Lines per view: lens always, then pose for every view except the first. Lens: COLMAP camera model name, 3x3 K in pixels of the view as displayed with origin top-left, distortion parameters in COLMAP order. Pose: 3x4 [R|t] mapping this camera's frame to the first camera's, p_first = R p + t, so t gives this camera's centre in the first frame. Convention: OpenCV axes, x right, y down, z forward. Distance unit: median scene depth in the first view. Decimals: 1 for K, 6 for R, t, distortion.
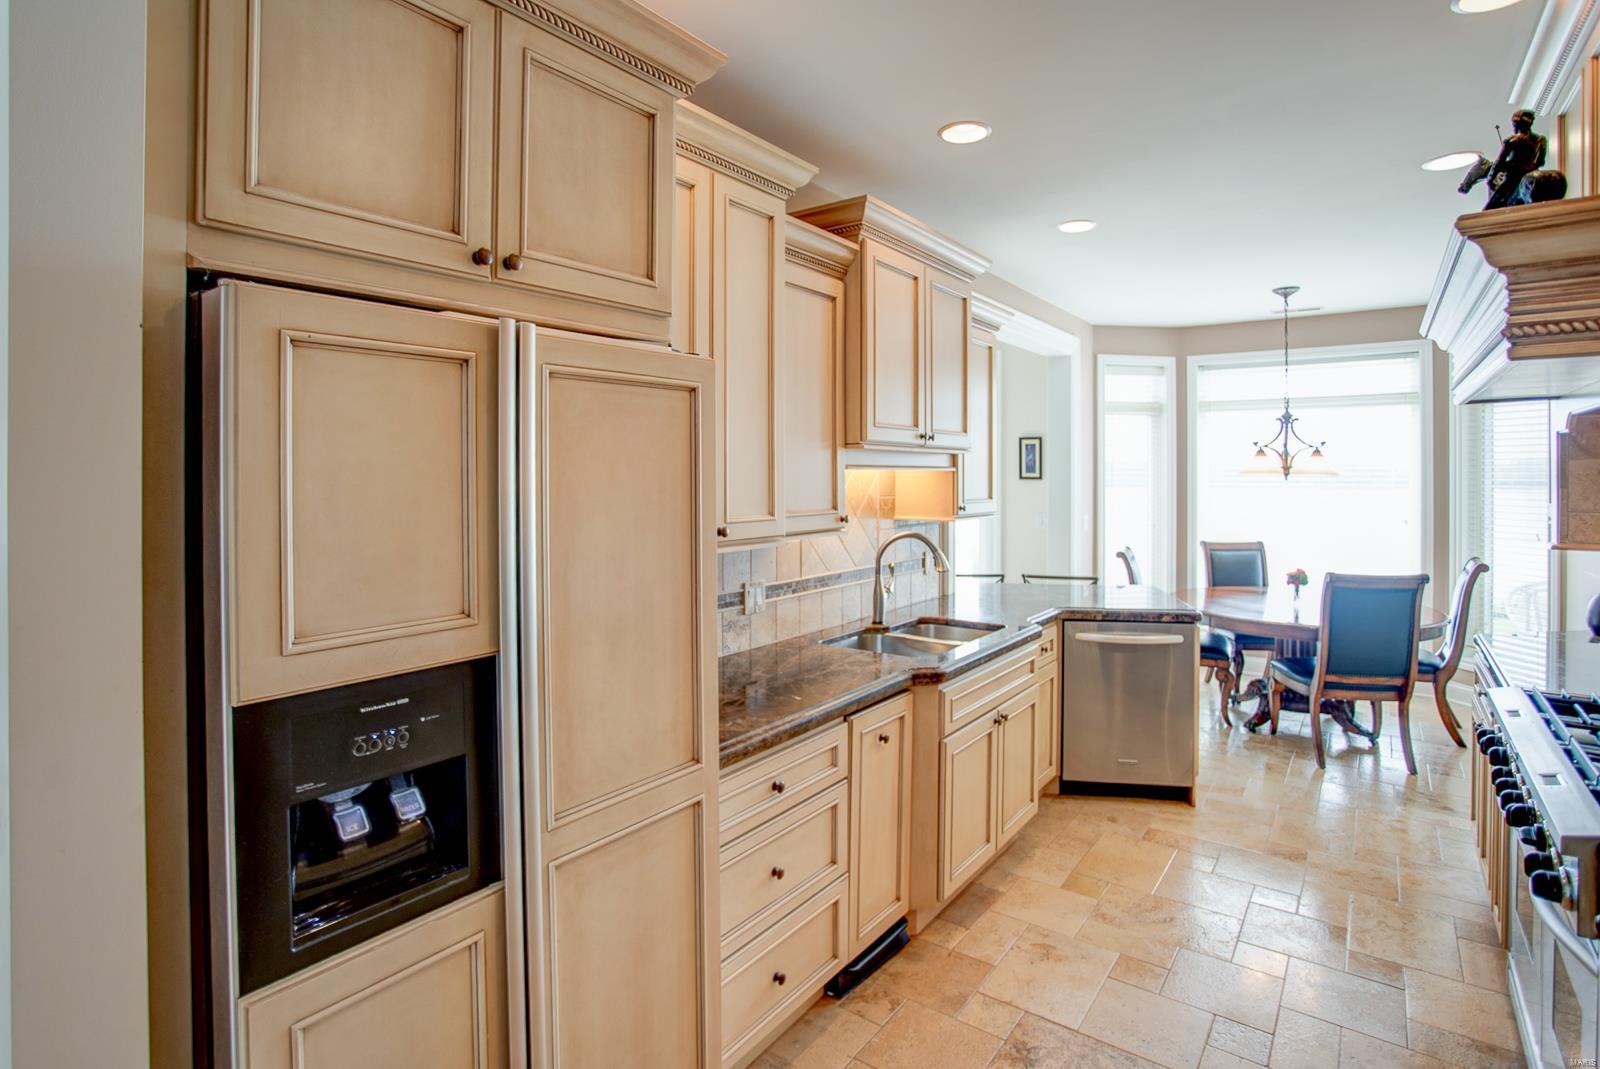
lens RADIAL K [[781.6, 0, 809.8], [0, 781.6, 468.0], [0, 0, 1]] dist [-0.091996, 0.040619]
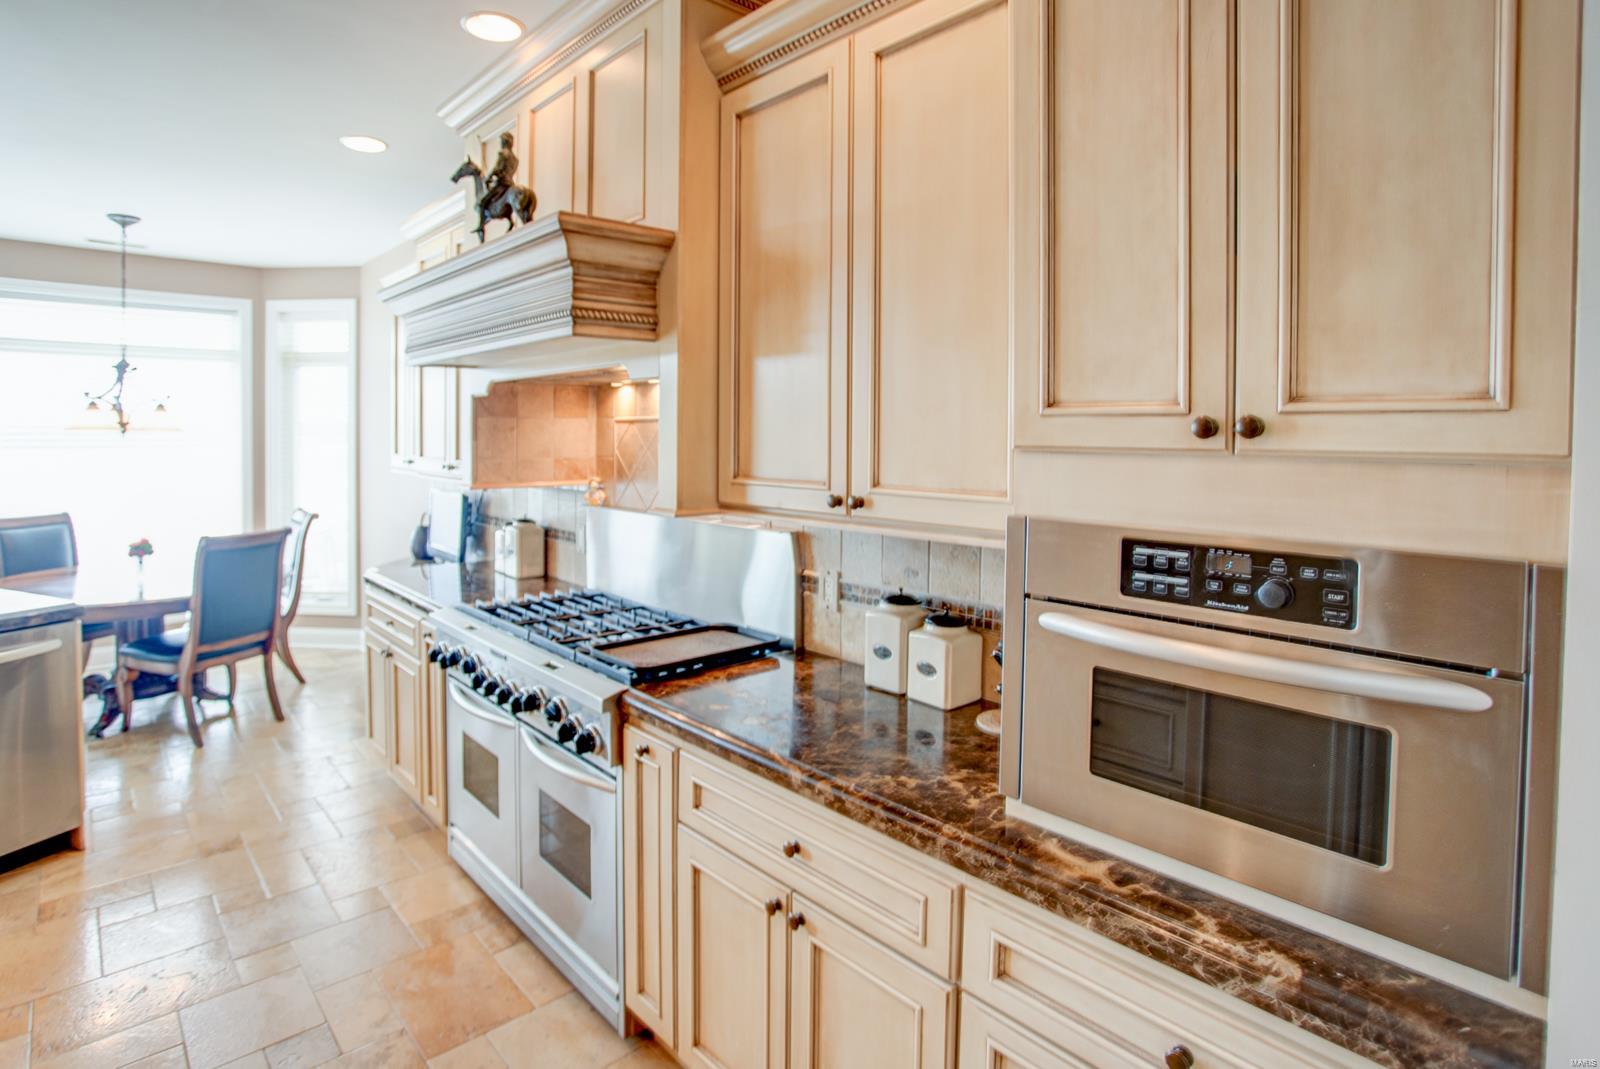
lens RADIAL K [[804.4, 0, 748.0], [0, 804.4, 450.1], [0, 0, 1]] dist [-0.081689, 0.026270]
pose [[0.211804, -0.020748, 0.977092, -0.148720], [-0.008016, 0.999704, 0.022966, 0.006887], [-0.977279, -0.012697, 0.211575, 0.203738]]
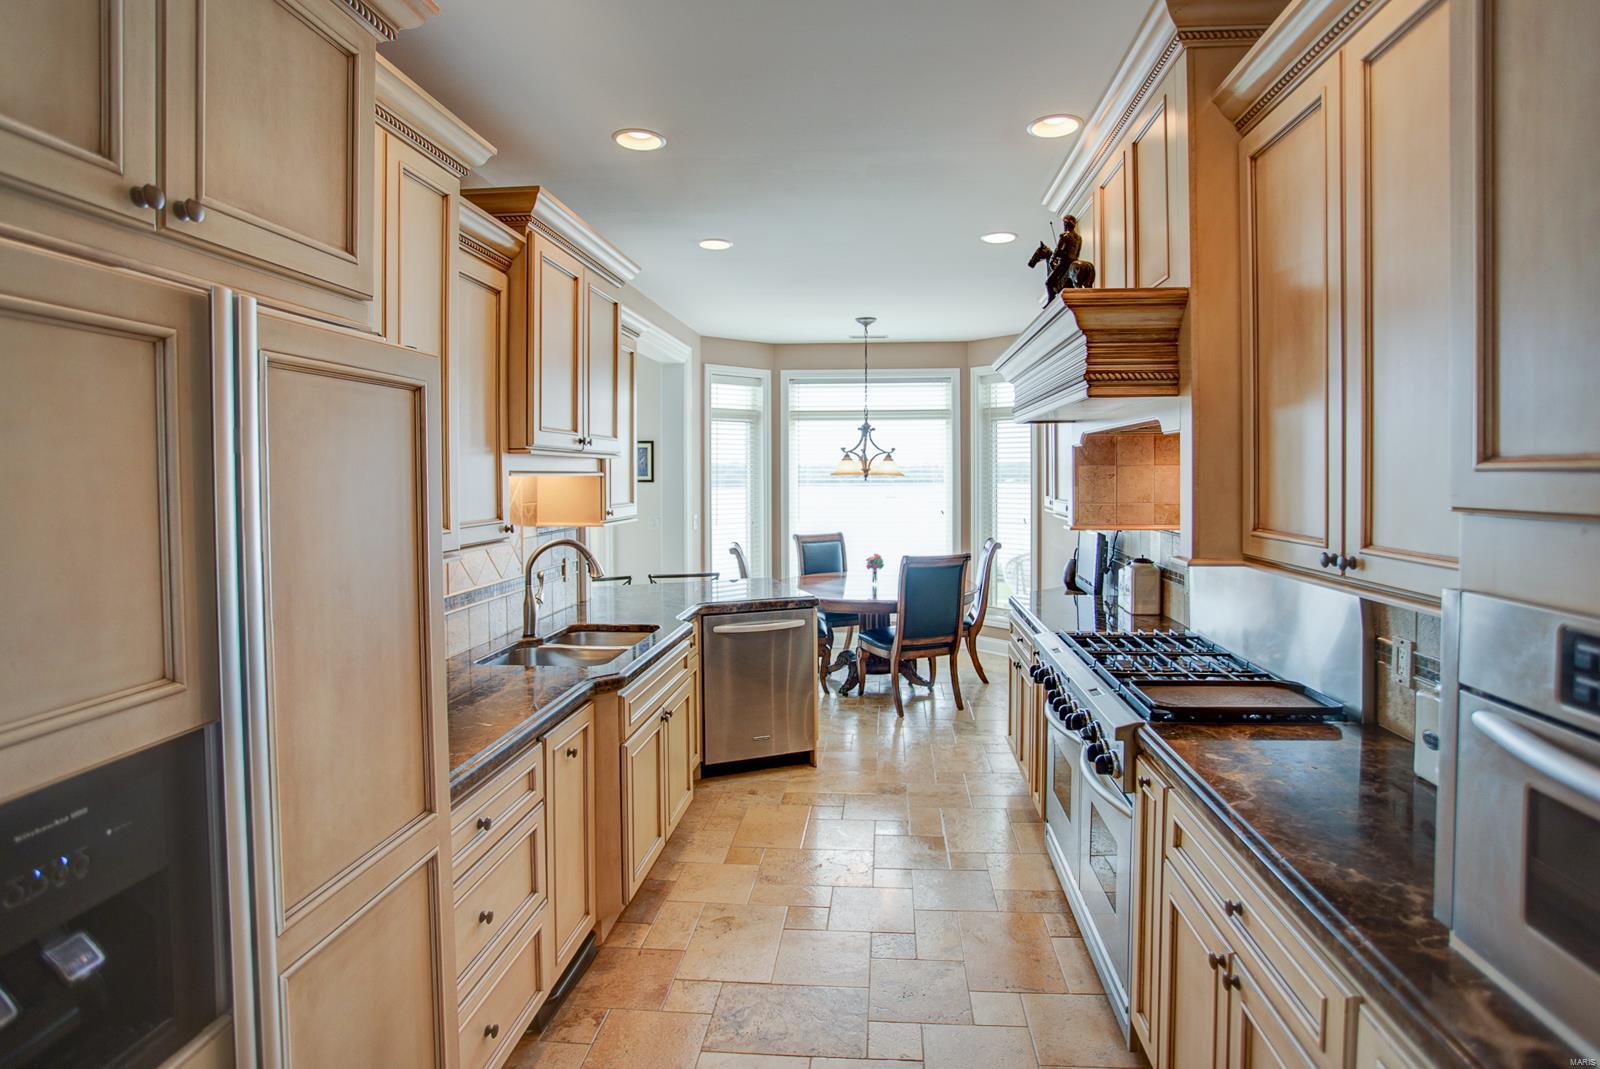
lens RADIAL K [[771.1, 0, 833.9], [0, 771.1, 482.6], [0, 0, 1]] dist [-0.073090, 0.019023]
pose [[0.841838, -0.012041, 0.539595, -0.115938], [0.003009, 0.999840, 0.017616, -0.004665], [-0.539721, -0.013206, 0.841740, 0.019738]]
